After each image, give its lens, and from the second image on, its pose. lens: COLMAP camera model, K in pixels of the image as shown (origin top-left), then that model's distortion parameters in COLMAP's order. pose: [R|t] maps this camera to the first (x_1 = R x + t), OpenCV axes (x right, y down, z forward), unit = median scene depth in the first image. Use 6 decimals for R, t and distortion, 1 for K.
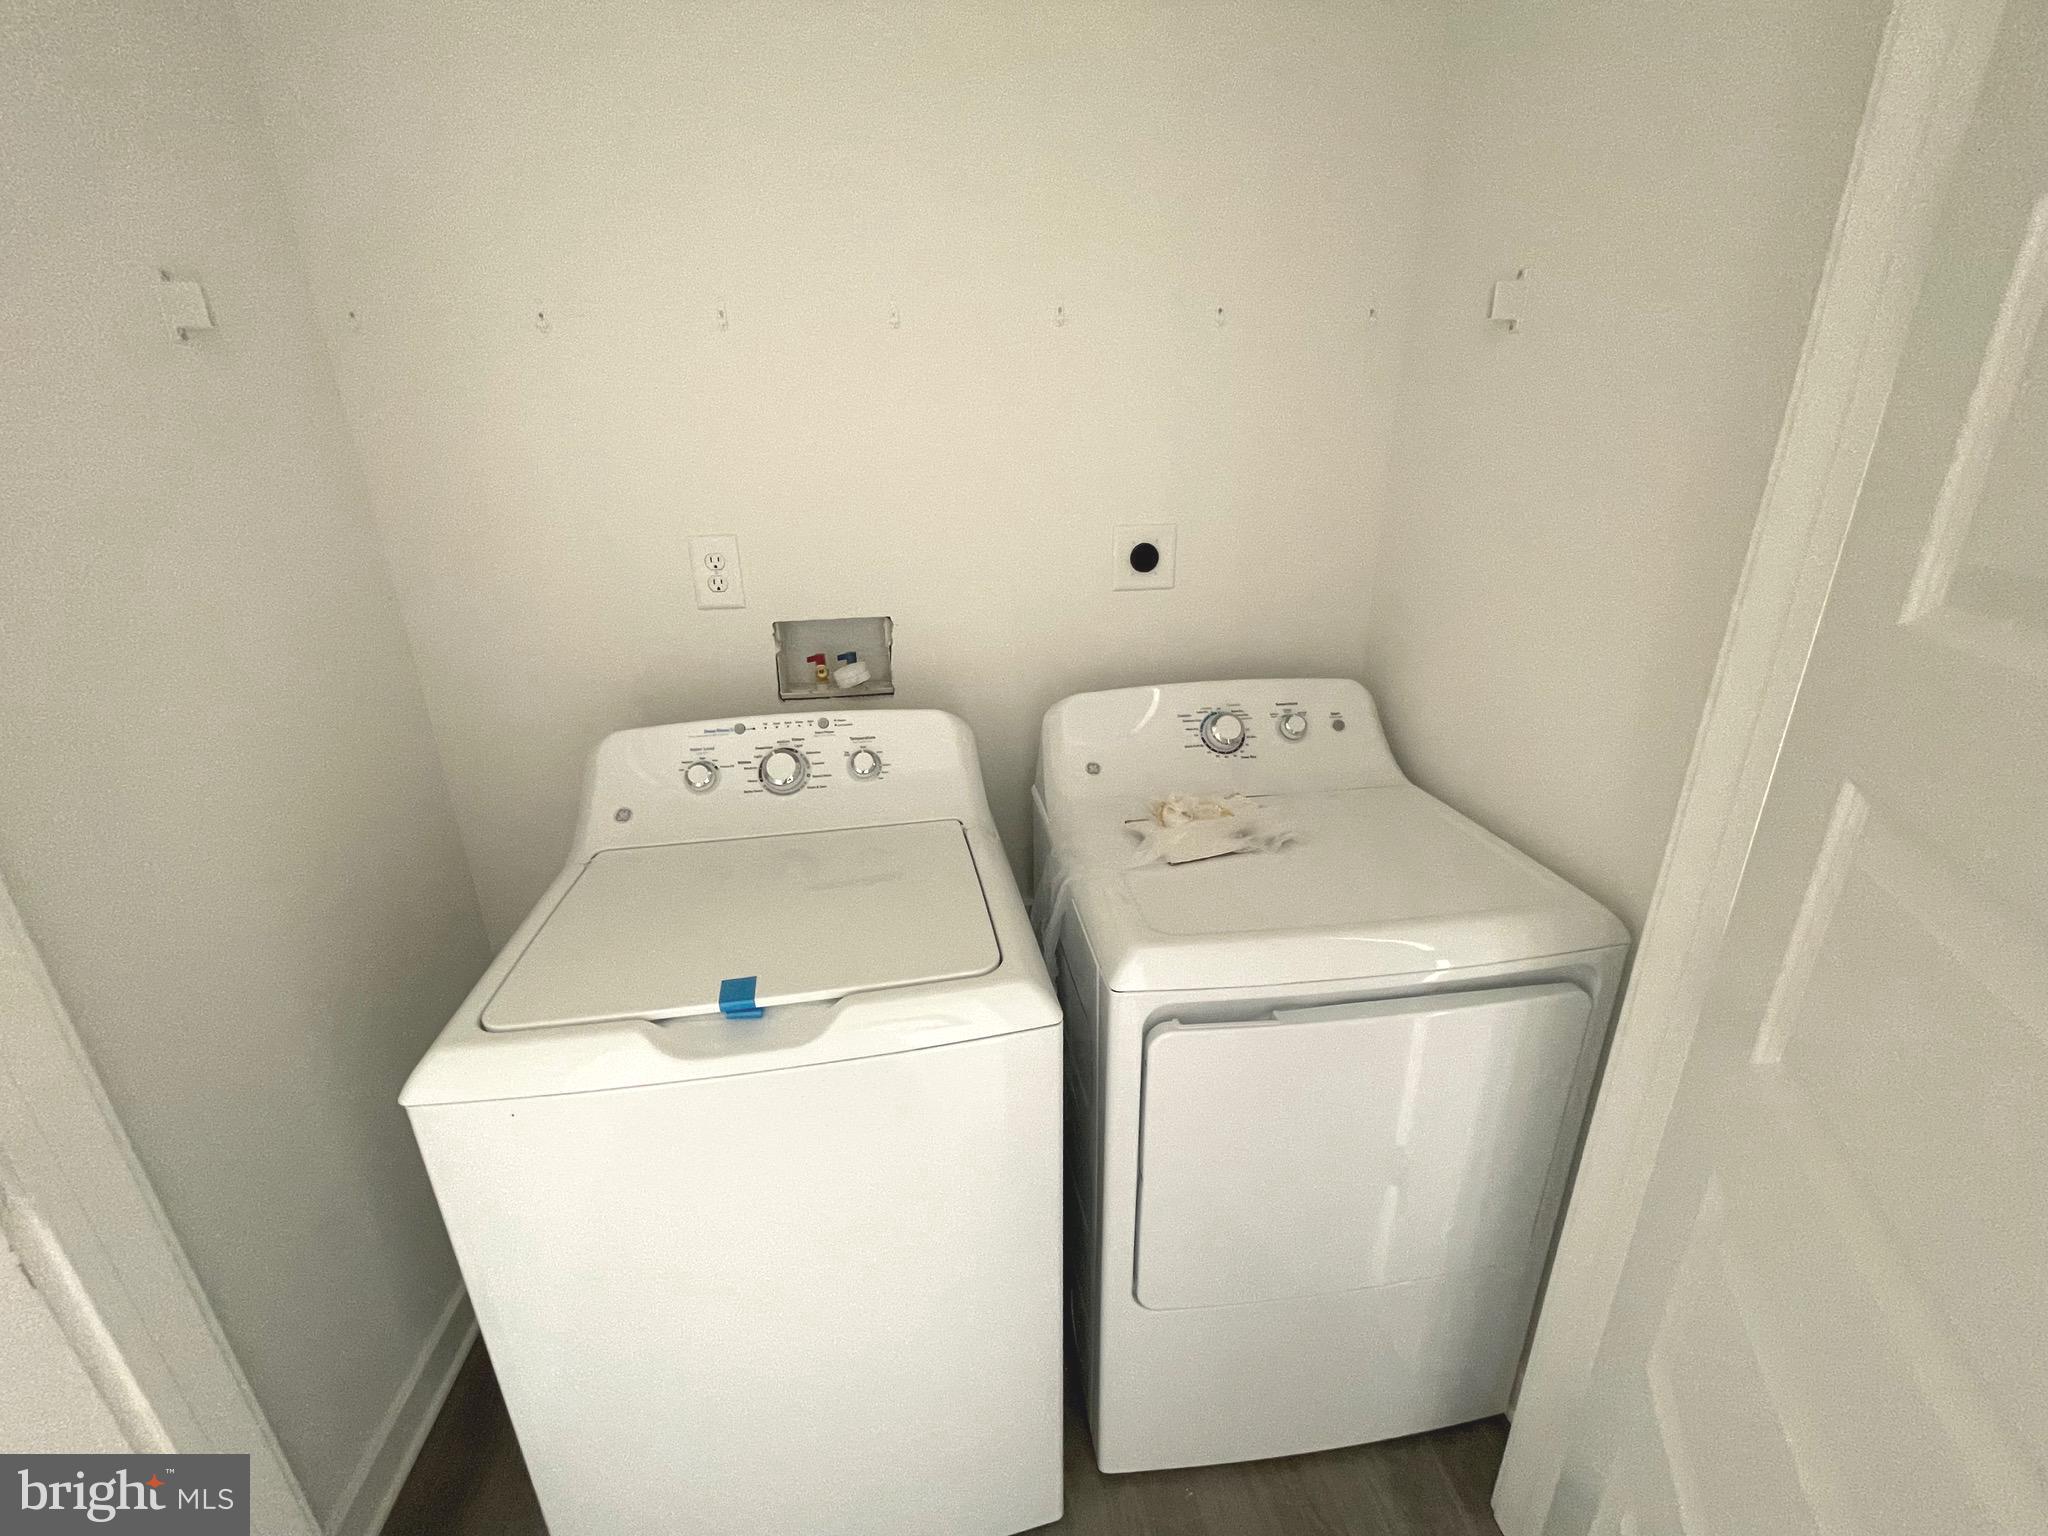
lens RADIAL K [[826.4, 0, 1011.1], [0, 826.4, 762.7], [0, 0, 1]] dist [0.000245, -0.000978]
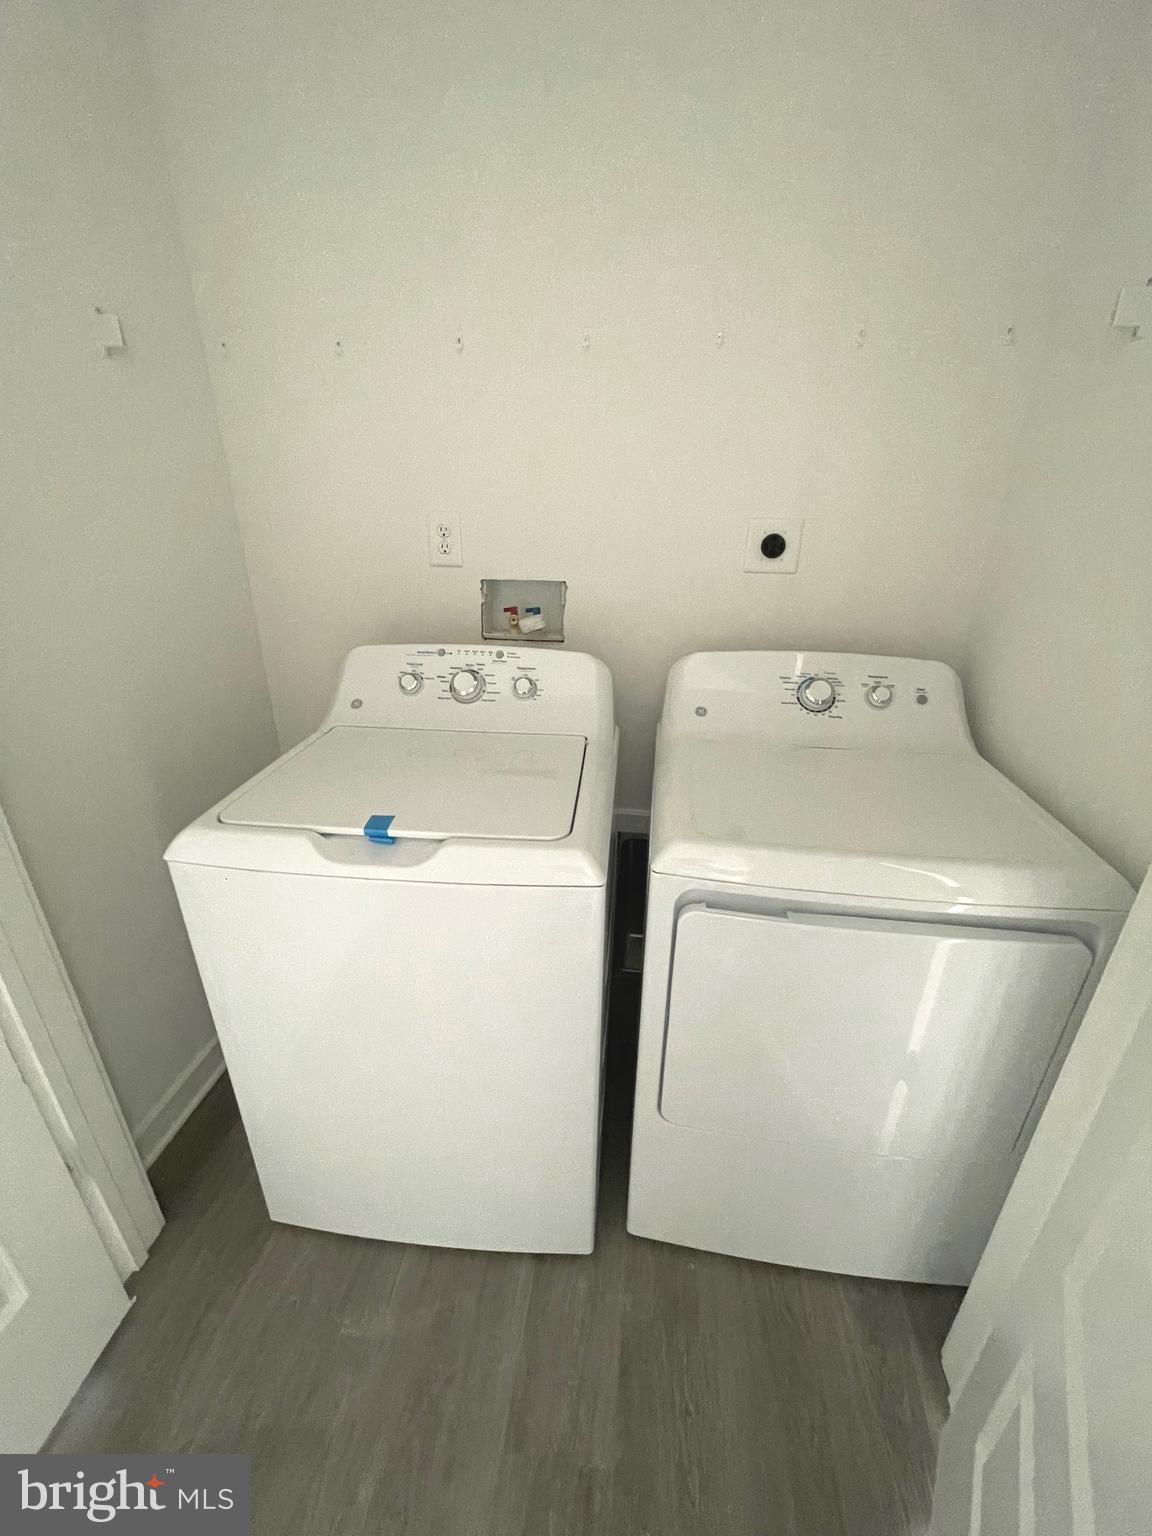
lens RADIAL K [[619.8, 0, 578.9], [0, 619.8, 760.4], [0, 0, 1]] dist [0.000245, -0.000978]
pose [[0.967157, 0.128383, -0.219374, 0.144203], [-0.115240, 0.990743, 0.071750, 0.036872], [0.226555, -0.044113, 0.972999, 0.036643]]
